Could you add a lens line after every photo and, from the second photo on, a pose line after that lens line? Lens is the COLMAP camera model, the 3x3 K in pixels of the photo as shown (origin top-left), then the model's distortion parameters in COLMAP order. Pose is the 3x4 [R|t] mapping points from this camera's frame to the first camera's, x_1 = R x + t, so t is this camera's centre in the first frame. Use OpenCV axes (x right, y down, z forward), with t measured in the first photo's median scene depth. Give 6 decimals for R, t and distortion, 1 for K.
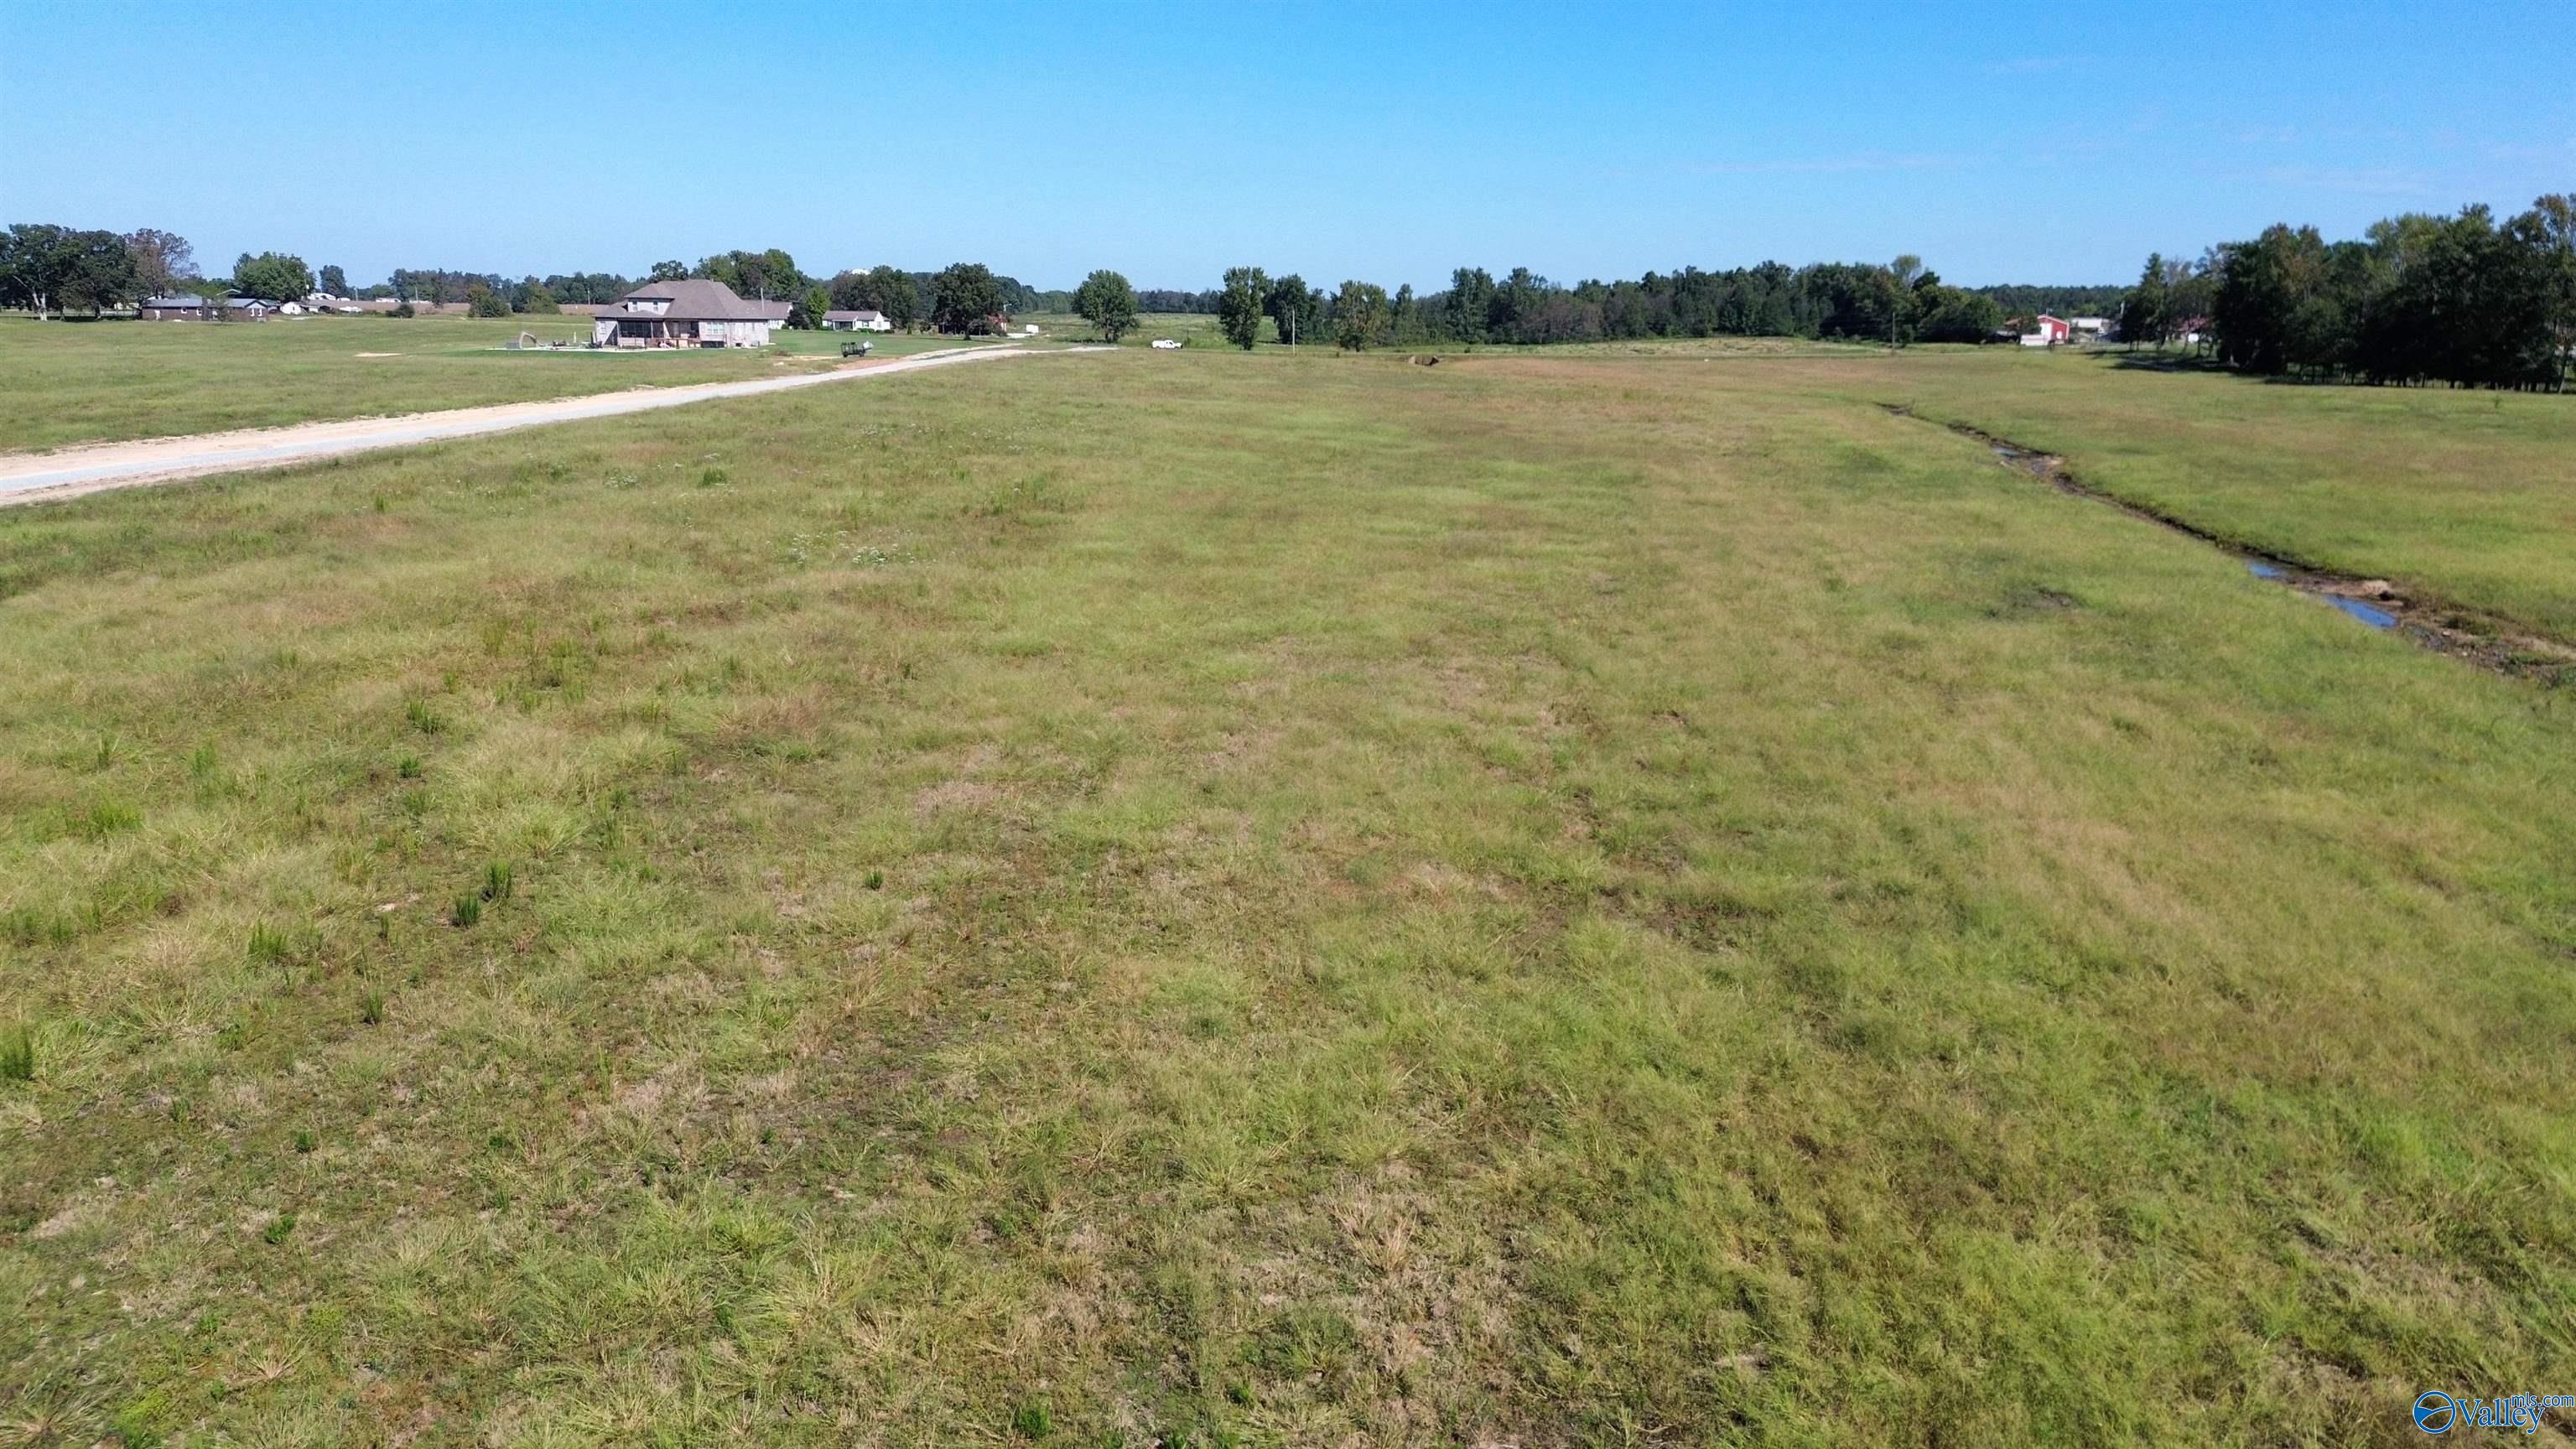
lens RADIAL K [[1829.4, 0, 1302.1], [0, 1829.4, 723.5], [0, 0, 1]] dist [0.056656, -0.047835]
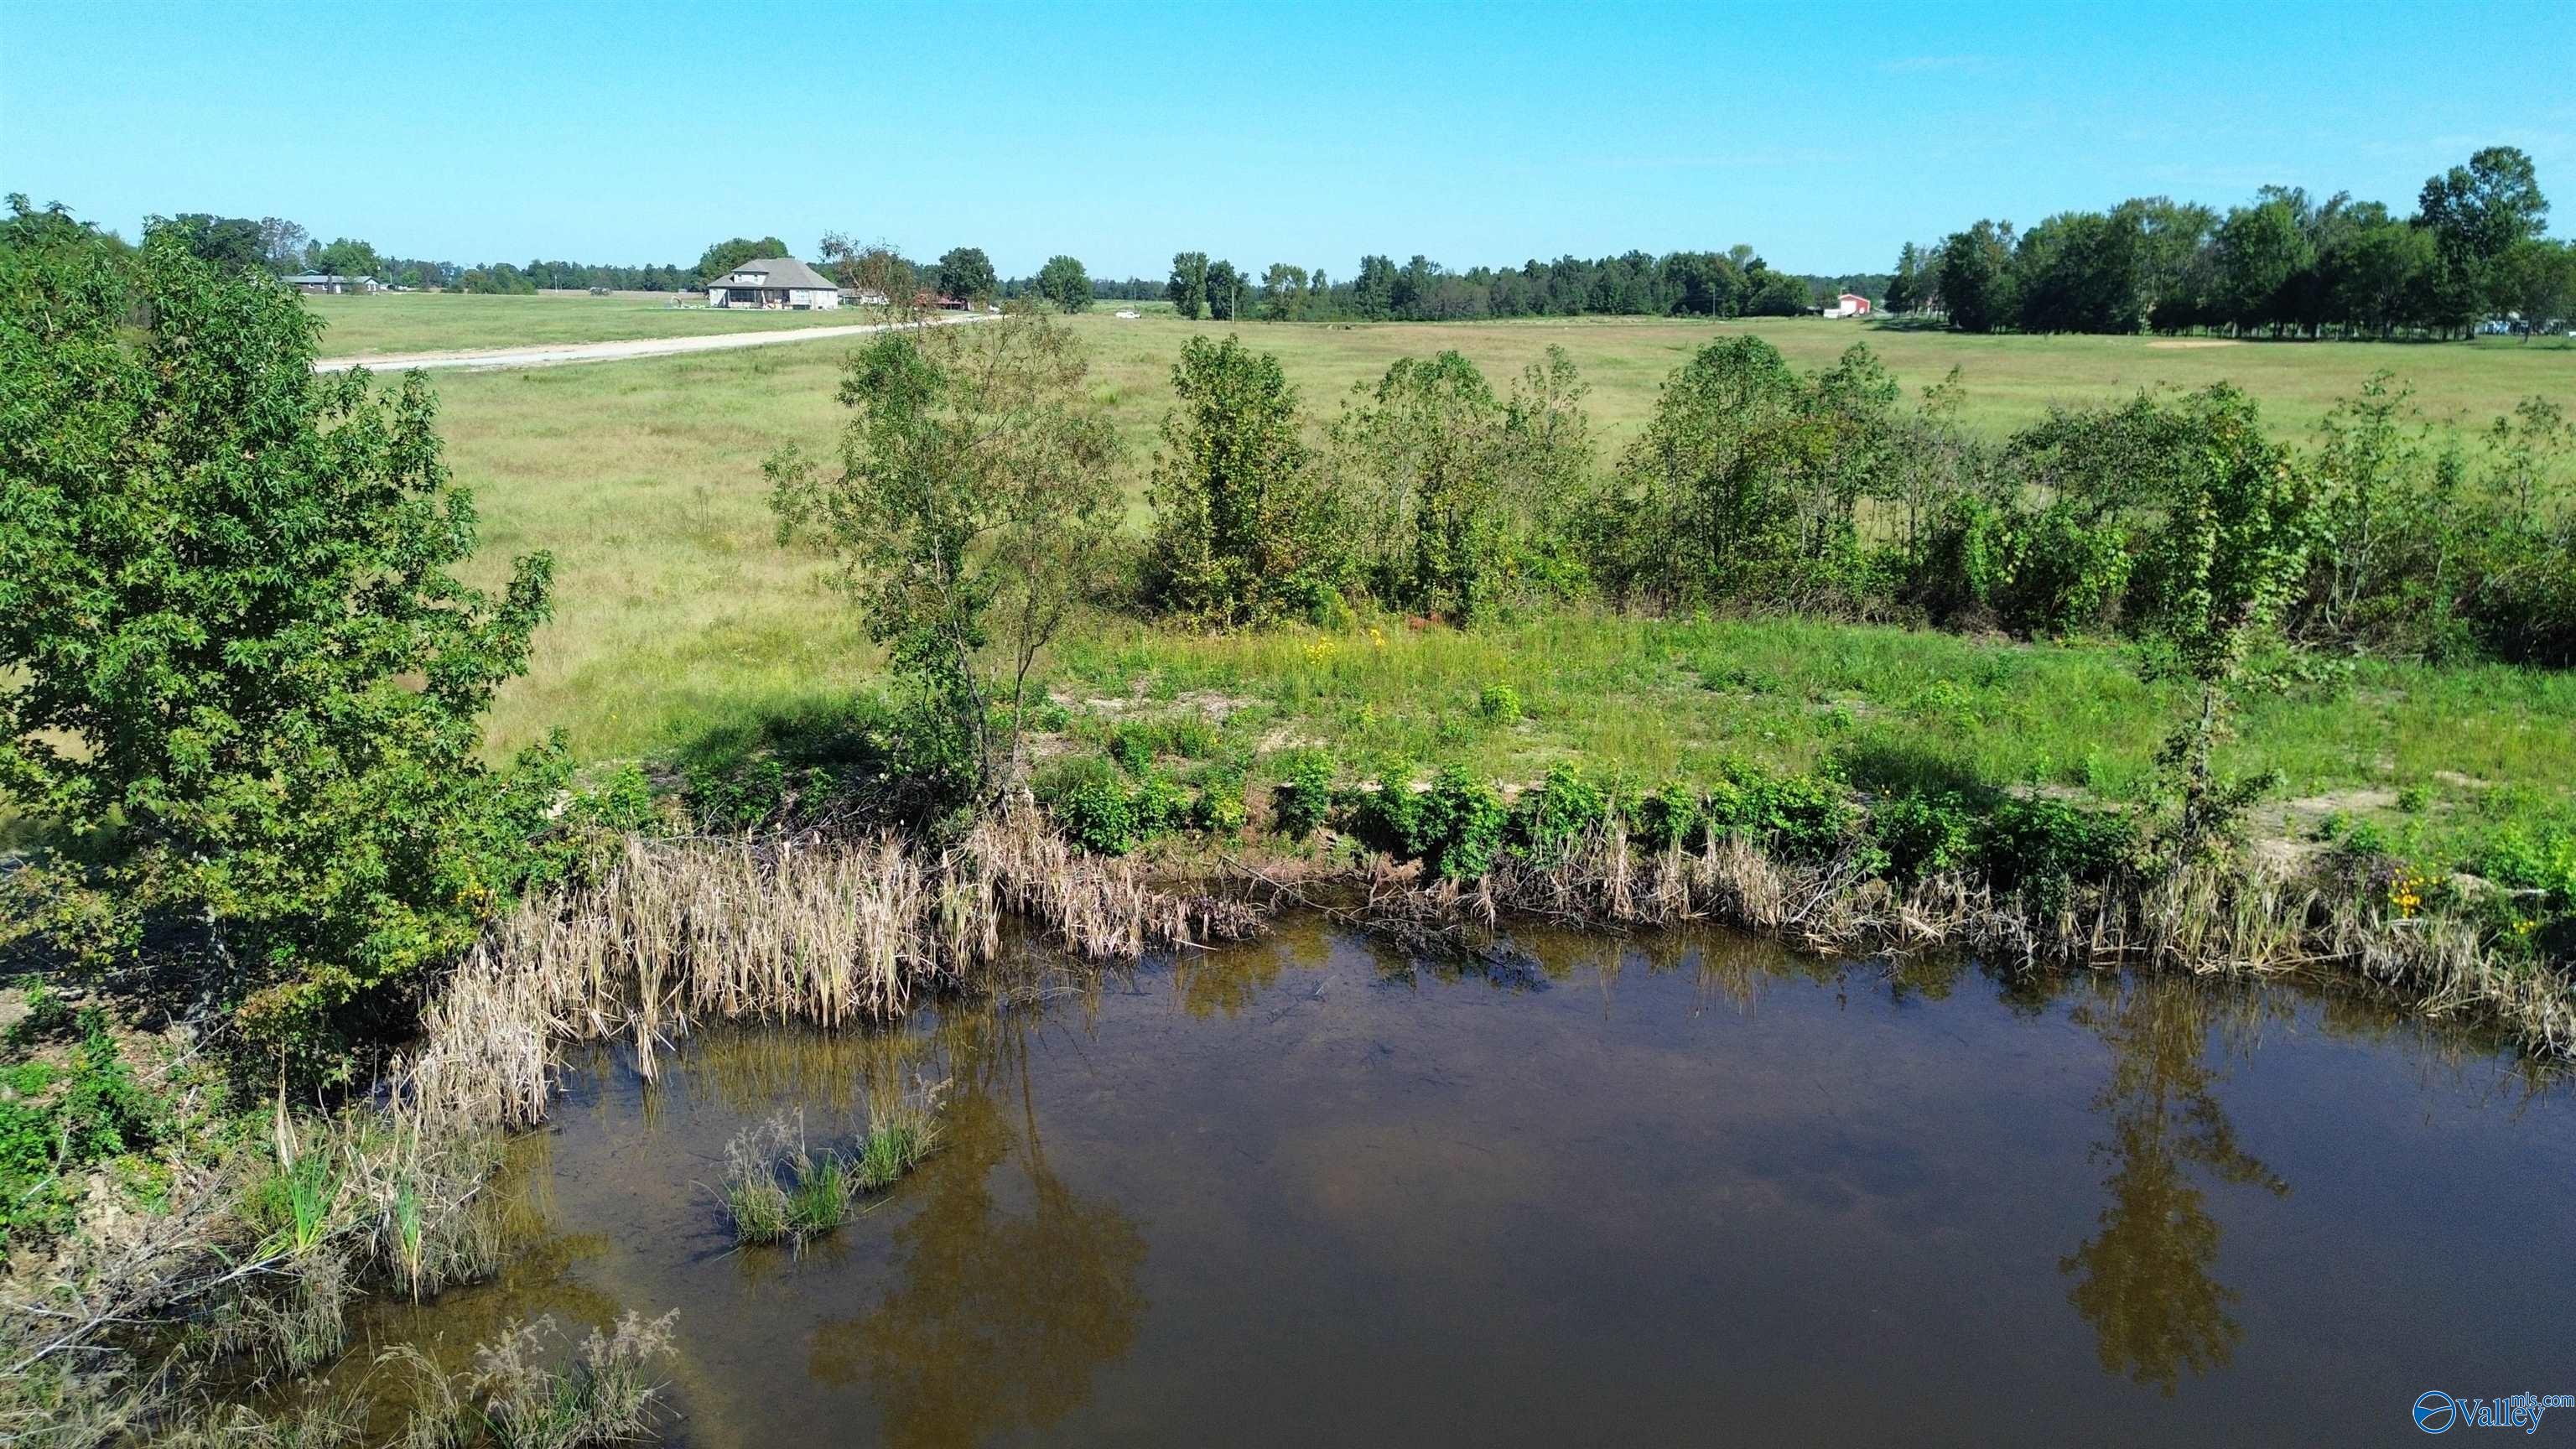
lens RADIAL K [[1829.4, 0, 1298.3], [0, 1829.4, 728.8], [0, 0, 1]] dist [0.056656, -0.047835]
pose [[0.998848, -0.010503, 0.046818, -0.019026], [0.010218, 0.999928, 0.006322, 0.055524], [-0.046881, -0.005837, 0.998883, -0.202843]]
